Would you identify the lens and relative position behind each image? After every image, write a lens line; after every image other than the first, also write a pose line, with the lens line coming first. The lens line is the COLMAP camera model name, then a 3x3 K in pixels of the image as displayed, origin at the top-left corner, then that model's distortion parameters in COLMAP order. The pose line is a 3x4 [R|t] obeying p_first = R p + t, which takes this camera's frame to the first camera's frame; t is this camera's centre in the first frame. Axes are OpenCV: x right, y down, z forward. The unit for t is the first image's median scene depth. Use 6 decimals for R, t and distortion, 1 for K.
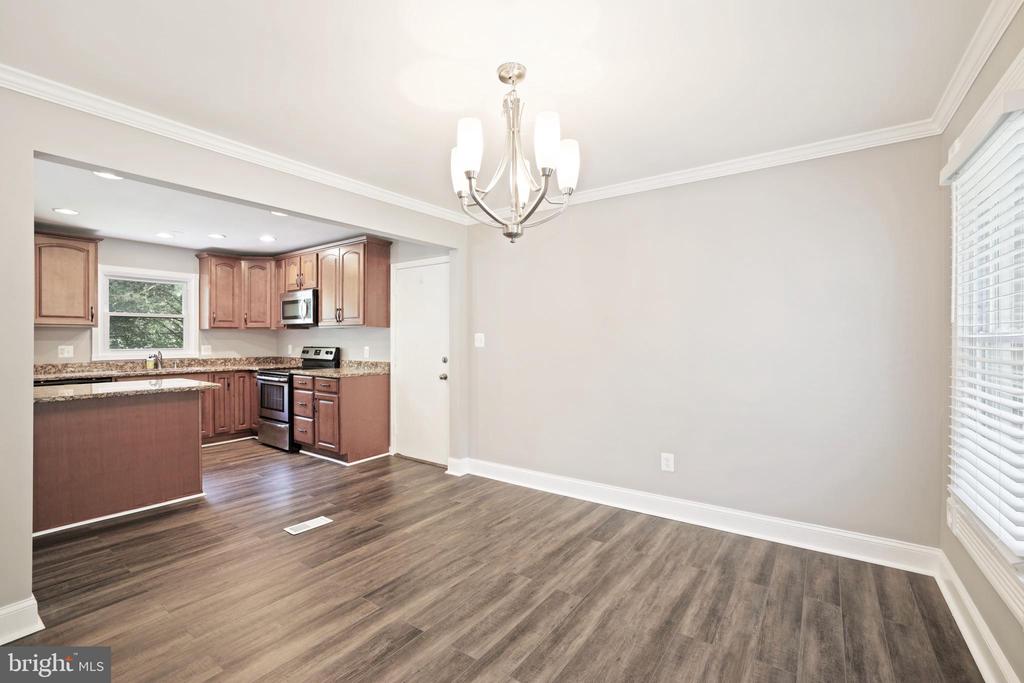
lens RADIAL K [[436.6, 0, 503.3], [0, 436.6, 343.5], [0, 0, 1]] dist [-0.033036, 0.014732]
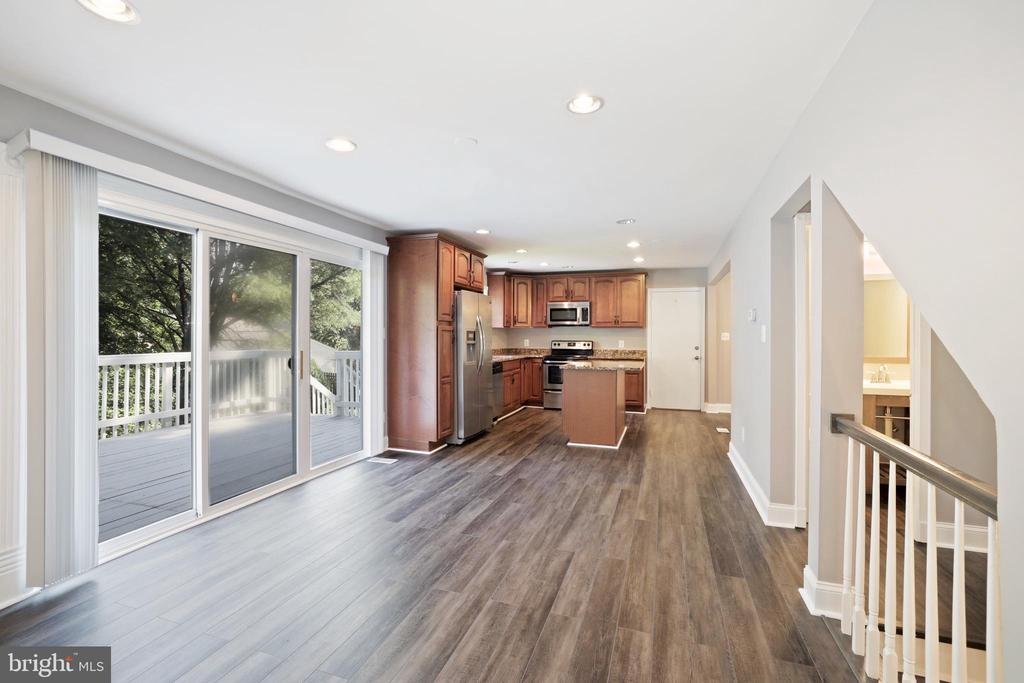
lens RADIAL K [[436.6, 0, 518.0], [0, 436.6, 342.4], [0, 0, 1]] dist [-0.033036, 0.014732]
pose [[0.952108, -0.002790, 0.305751, -1.196244], [0.000591, 0.999973, 0.007283, 0.003246], [-0.305763, -0.006753, 0.952084, -0.368594]]
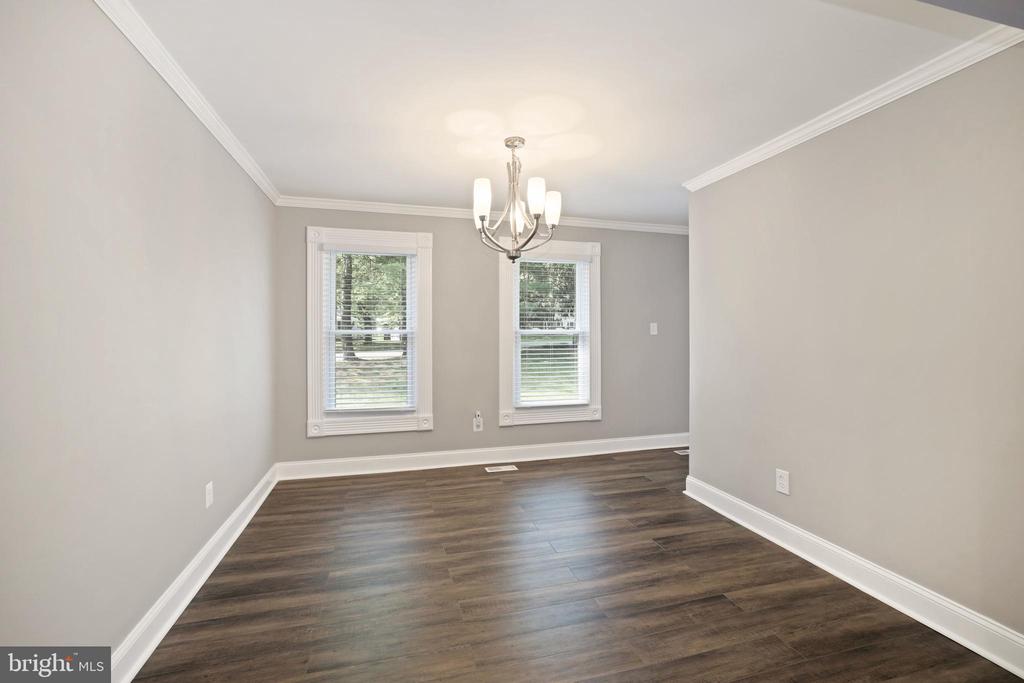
lens RADIAL K [[436.6, 0, 508.3], [0, 436.6, 342.4], [0, 0, 1]] dist [-0.033036, 0.014732]
pose [[-0.785478, -0.009088, 0.618823, -0.317900], [0.008592, 0.999636, 0.025586, -0.005811], [-0.618830, 0.025413, -0.785114, 0.806329]]
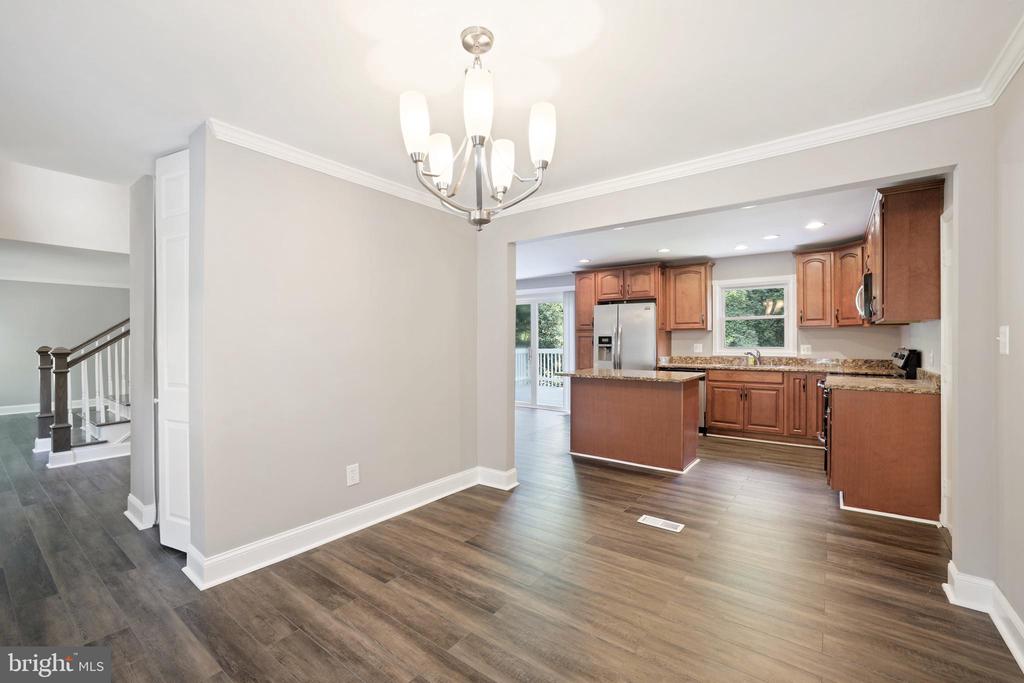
lens RADIAL K [[436.6, 0, 521.0], [0, 436.6, 341.7], [0, 0, 1]] dist [-0.033036, 0.014732]
pose [[0.002532, 0.002466, -0.999994, 0.341455], [-0.004609, 0.999986, 0.002454, -0.002692], [0.999986, 0.004603, 0.002543, 0.412631]]
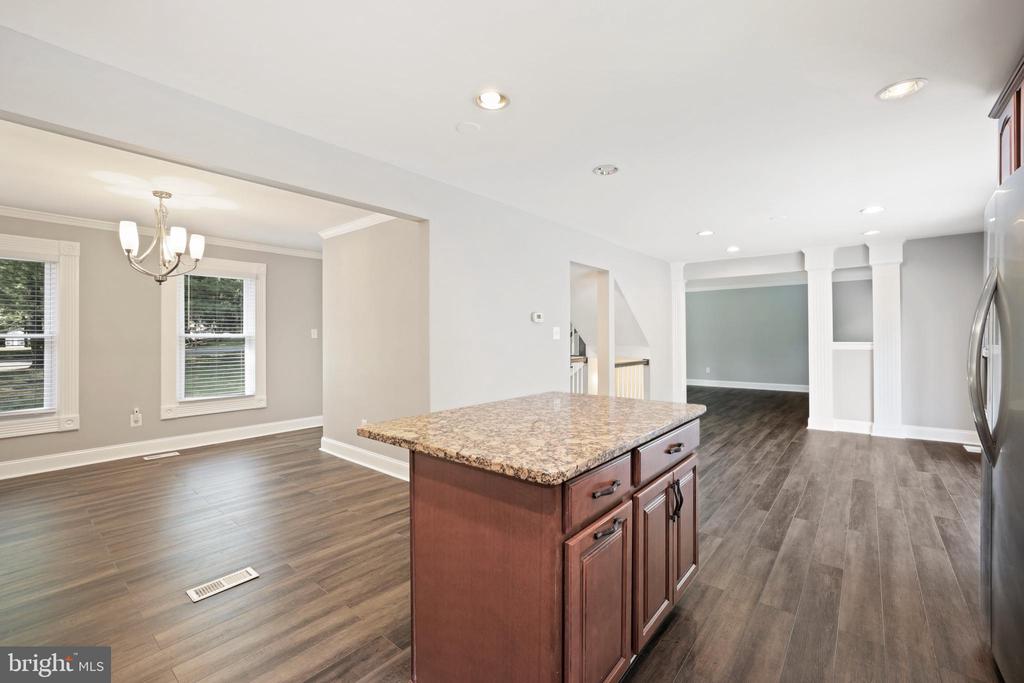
lens RADIAL K [[436.6, 0, 510.8], [0, 436.6, 335.8], [0, 0, 1]] dist [-0.033036, 0.014732]
pose [[-0.998056, 0.004548, 0.062150, -0.610834], [0.004885, 0.999974, 0.005267, -0.006214], [-0.062124, 0.005560, -0.998053, 1.050761]]
